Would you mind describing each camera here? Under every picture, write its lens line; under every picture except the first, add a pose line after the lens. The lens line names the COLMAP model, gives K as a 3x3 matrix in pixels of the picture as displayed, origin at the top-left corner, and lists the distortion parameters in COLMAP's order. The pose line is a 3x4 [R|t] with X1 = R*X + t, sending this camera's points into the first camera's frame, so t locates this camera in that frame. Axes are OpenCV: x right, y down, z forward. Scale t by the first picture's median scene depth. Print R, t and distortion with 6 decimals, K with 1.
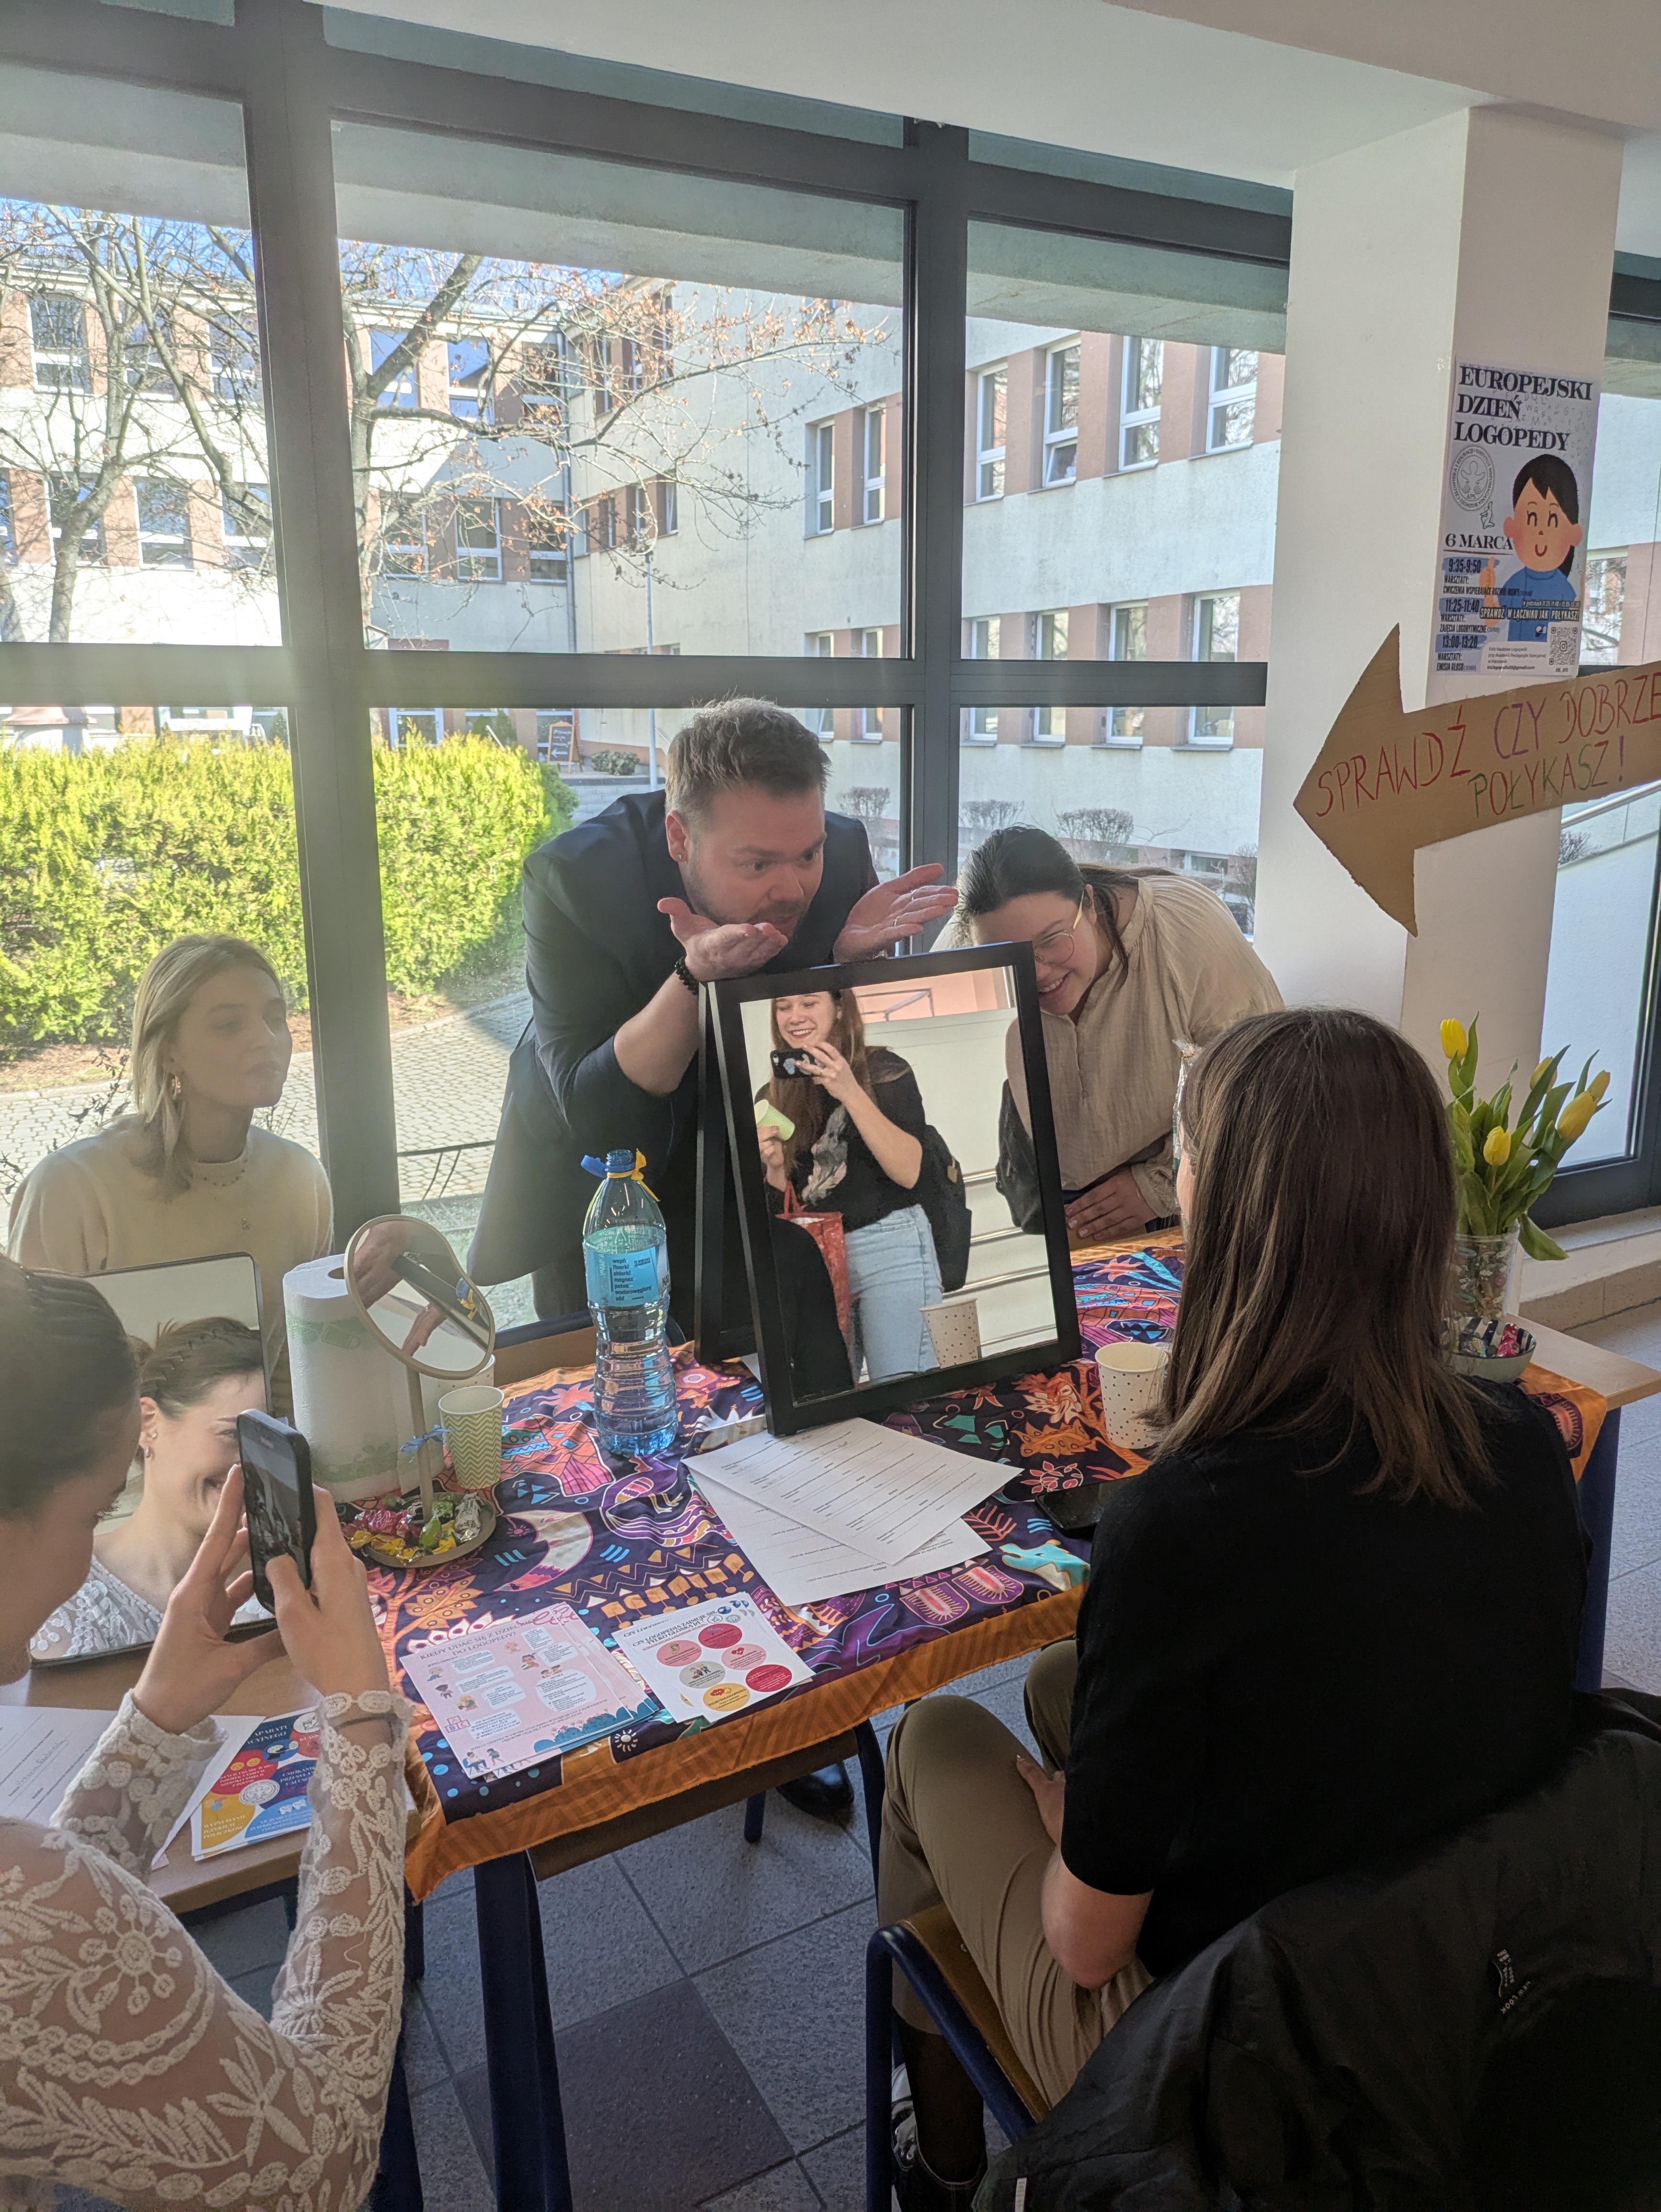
lens RADIAL K [[1655.9, 0, 839.0], [0, 1655.9, 1088.7], [0, 0, 1]] dist [-0.003699, -0.002317]
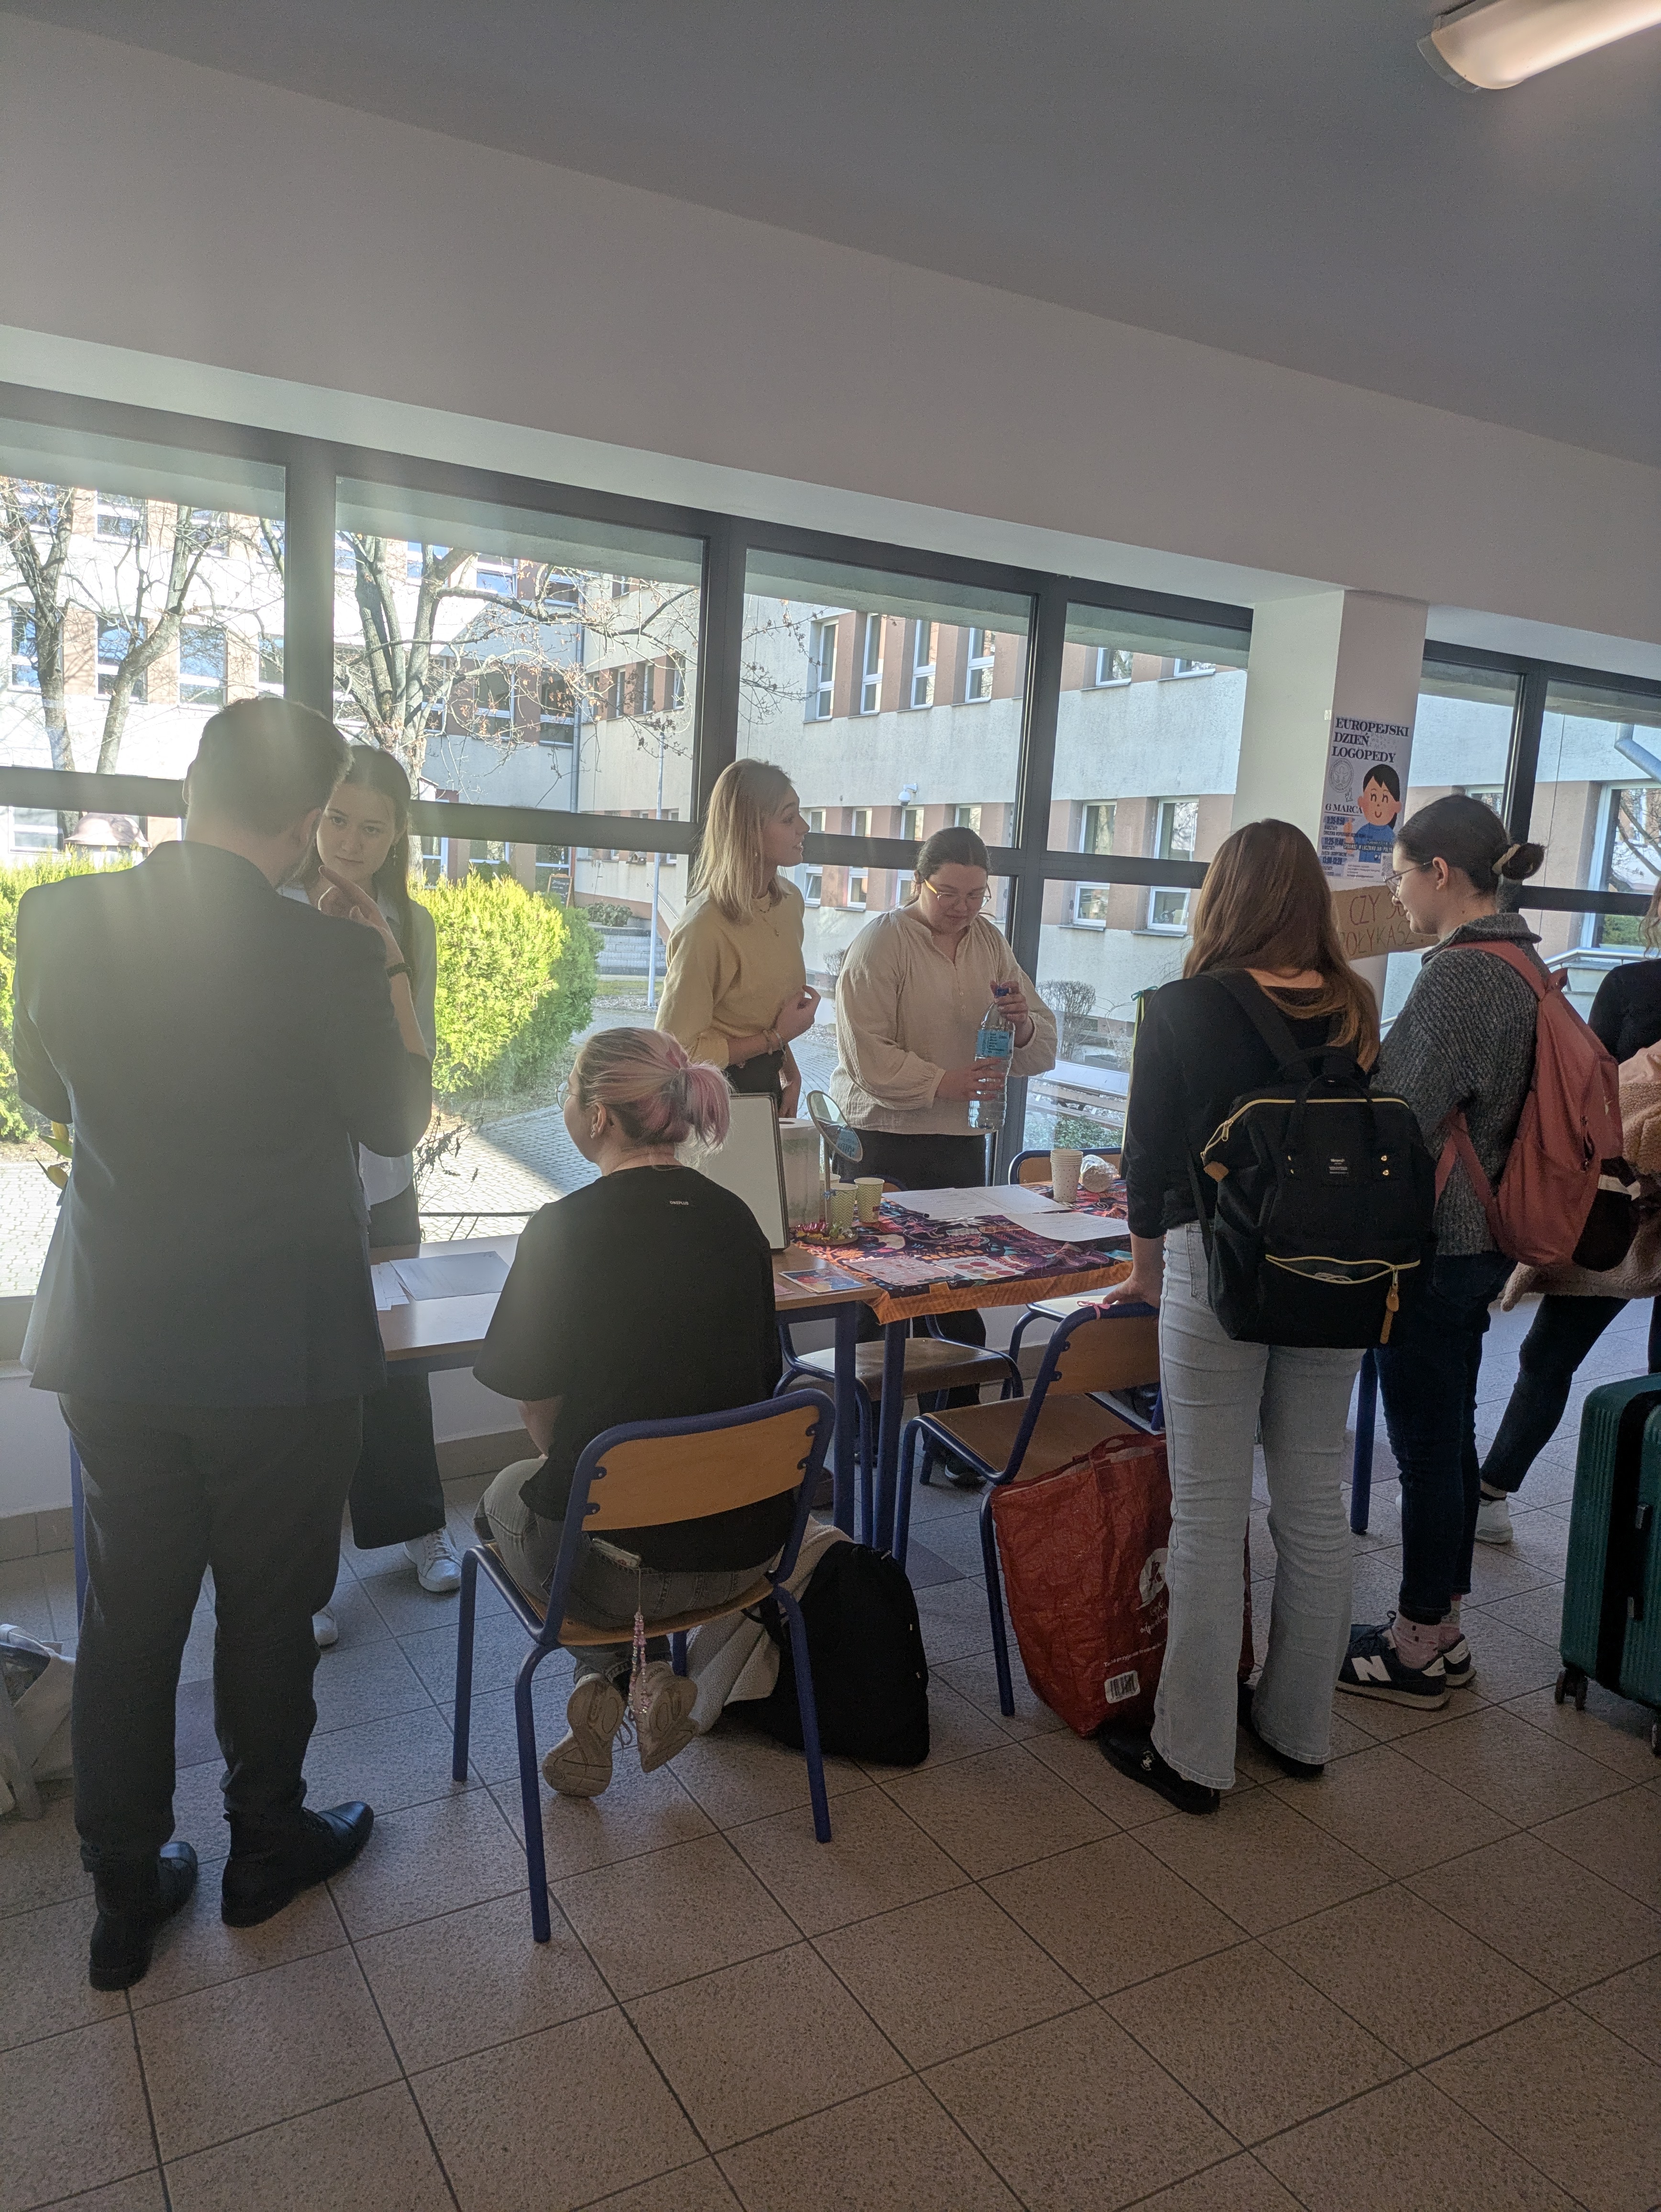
lens RADIAL K [[1655.9, 0, 824.1], [0, 1655.9, 1117.9], [0, 0, 1]] dist [-0.003699, -0.002317]
pose [[0.997841, 0.060939, 0.024499, -0.031660], [-0.058708, 0.994792, -0.083321, 0.029341], [-0.029449, 0.081703, 0.996222, -0.115594]]
